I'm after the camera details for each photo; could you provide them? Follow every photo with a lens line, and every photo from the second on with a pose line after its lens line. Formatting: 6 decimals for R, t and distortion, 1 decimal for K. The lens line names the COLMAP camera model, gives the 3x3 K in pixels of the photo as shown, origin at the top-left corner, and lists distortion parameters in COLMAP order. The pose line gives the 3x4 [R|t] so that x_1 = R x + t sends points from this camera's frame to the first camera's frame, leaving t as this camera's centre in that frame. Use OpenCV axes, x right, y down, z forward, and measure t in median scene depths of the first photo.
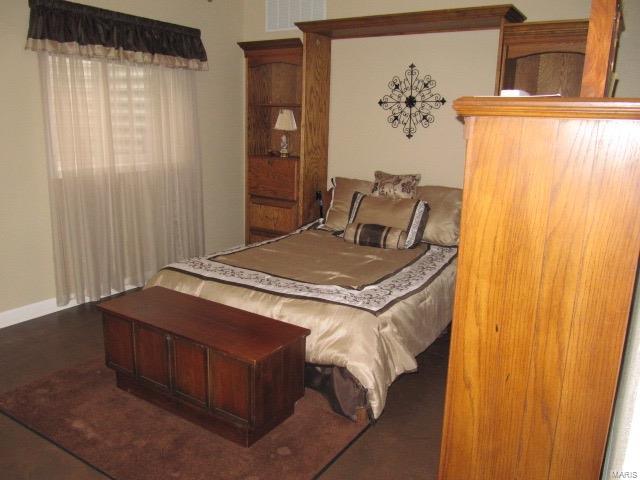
lens RADIAL K [[529.6, 0, 312.1], [0, 529.6, 240.1], [0, 0, 1]] dist [-0.026322, 0.006805]
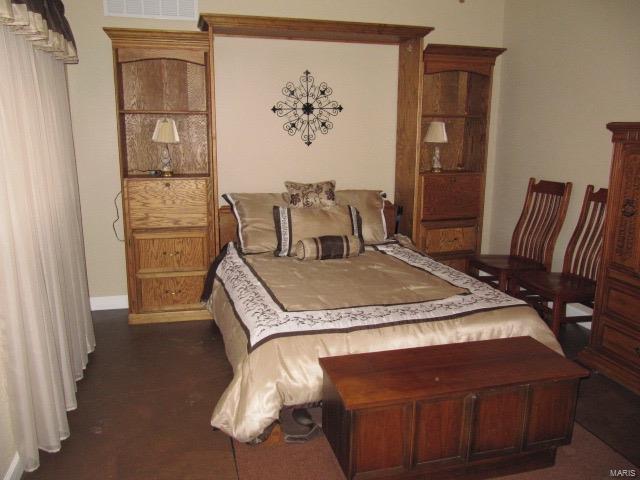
lens RADIAL K [[529.6, 0, 312.1], [0, 529.6, 240.1], [0, 0, 1]] dist [-0.026322, 0.006805]
pose [[0.676288, -0.173765, 0.715850, -0.562635], [0.175279, 0.981828, 0.072736, -0.092542], [-0.715481, 0.076283, 0.694456, 0.331901]]
